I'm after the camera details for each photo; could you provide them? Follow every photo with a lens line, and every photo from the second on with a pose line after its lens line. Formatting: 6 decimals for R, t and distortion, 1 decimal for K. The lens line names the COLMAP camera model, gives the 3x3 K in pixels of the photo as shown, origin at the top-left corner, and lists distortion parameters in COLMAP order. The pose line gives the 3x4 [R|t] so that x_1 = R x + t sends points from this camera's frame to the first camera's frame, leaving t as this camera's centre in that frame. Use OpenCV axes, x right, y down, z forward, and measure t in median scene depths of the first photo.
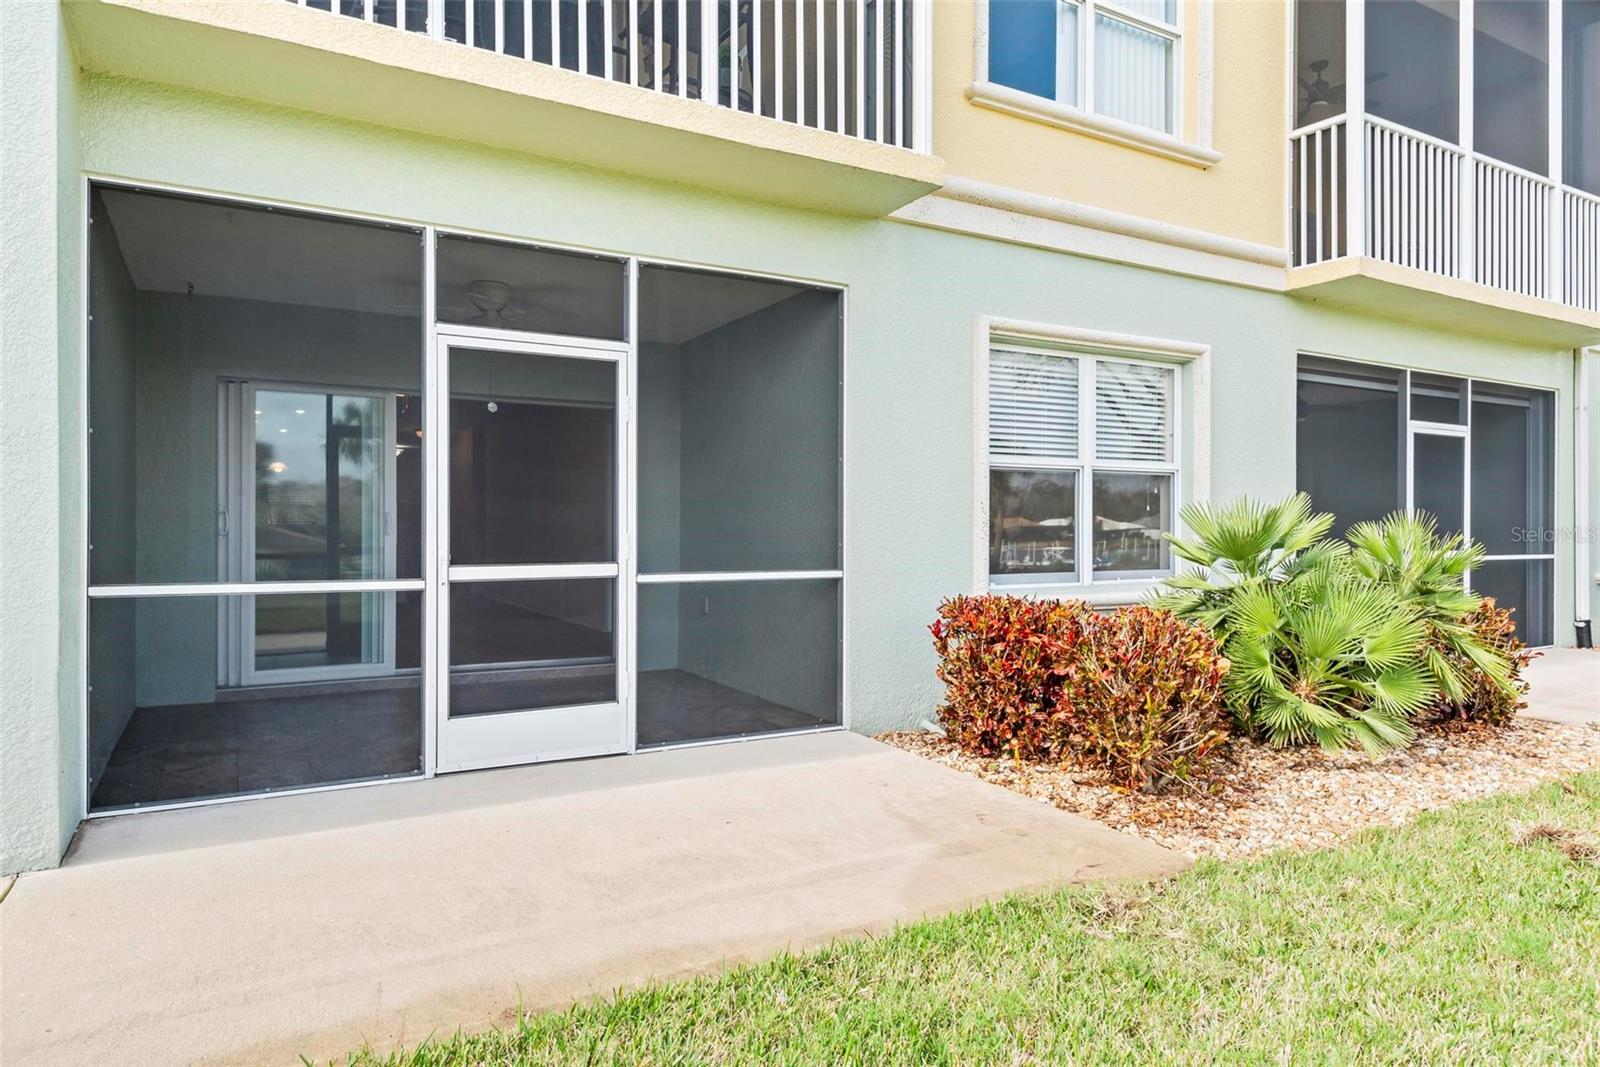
lens RADIAL K [[1011.3, 0, 804.2], [0, 1011.3, 524.2], [0, 0, 1]] dist [0.014339, -0.015550]
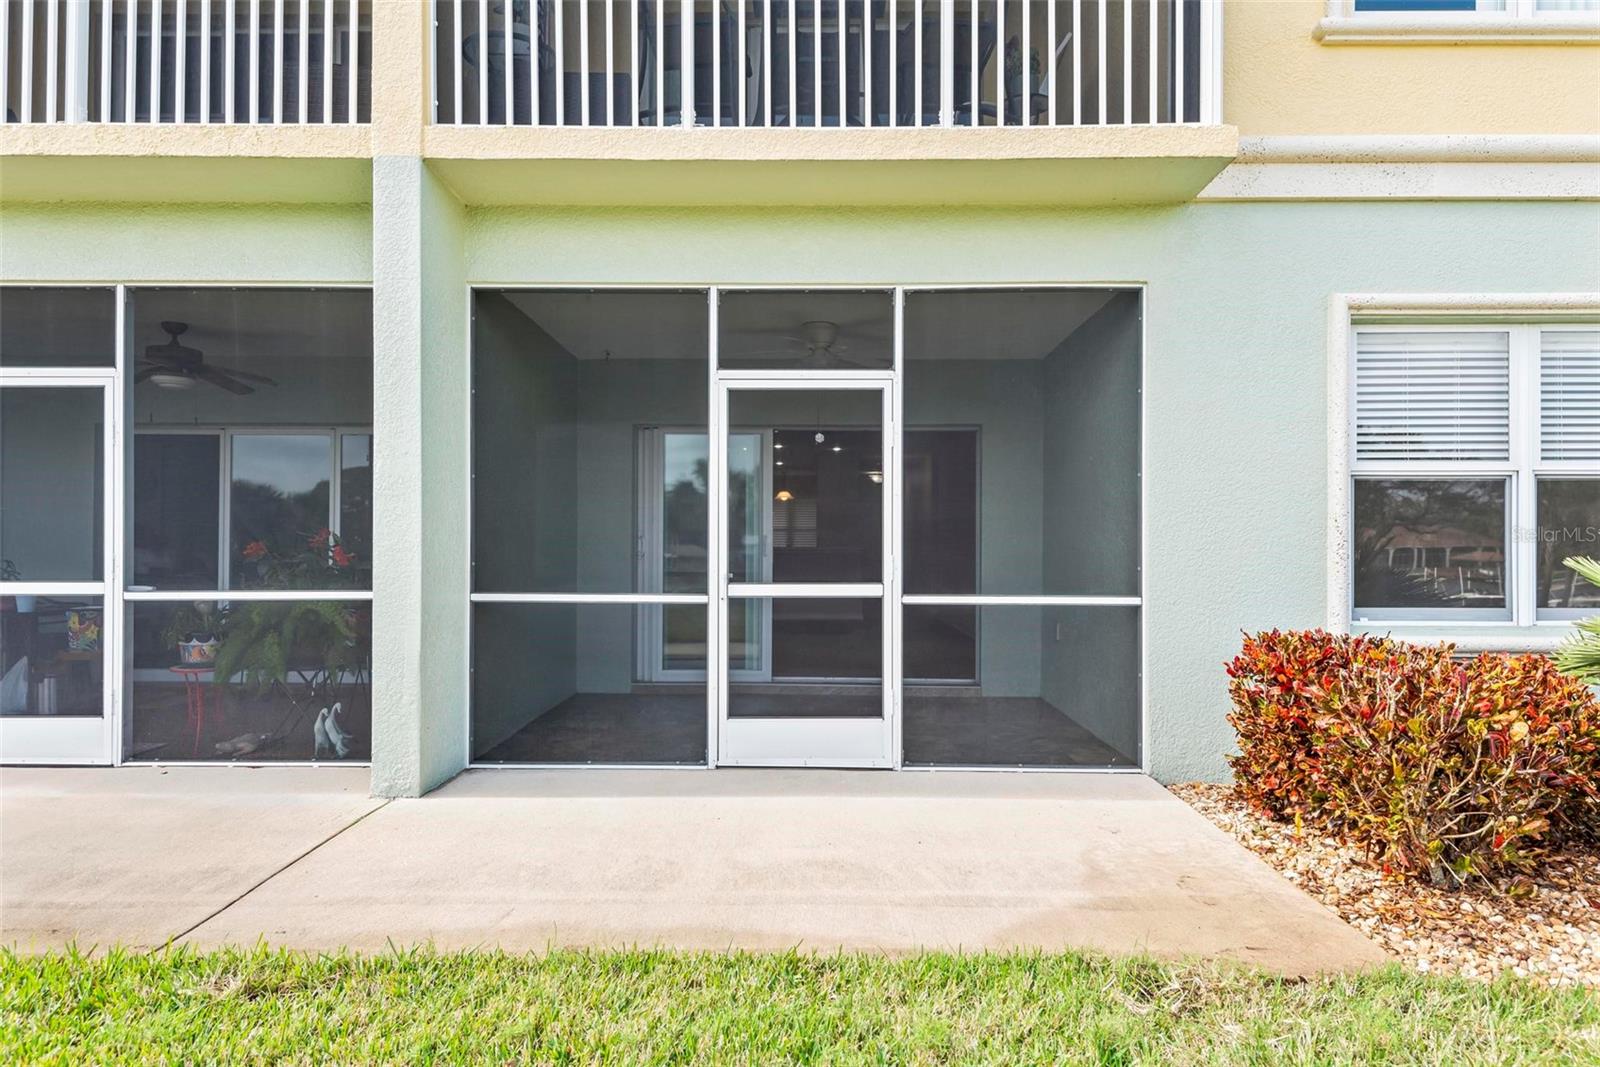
lens RADIAL K [[1061.8, 0, 795.6], [0, 1061.8, 537.1], [0, 0, 1]] dist [0.018659, -0.022822]
pose [[0.851292, -0.005468, -0.524664, 0.311160], [0.000514, 0.999954, -0.009587, 0.000955], [0.524692, 0.007892, 0.851256, 0.027804]]
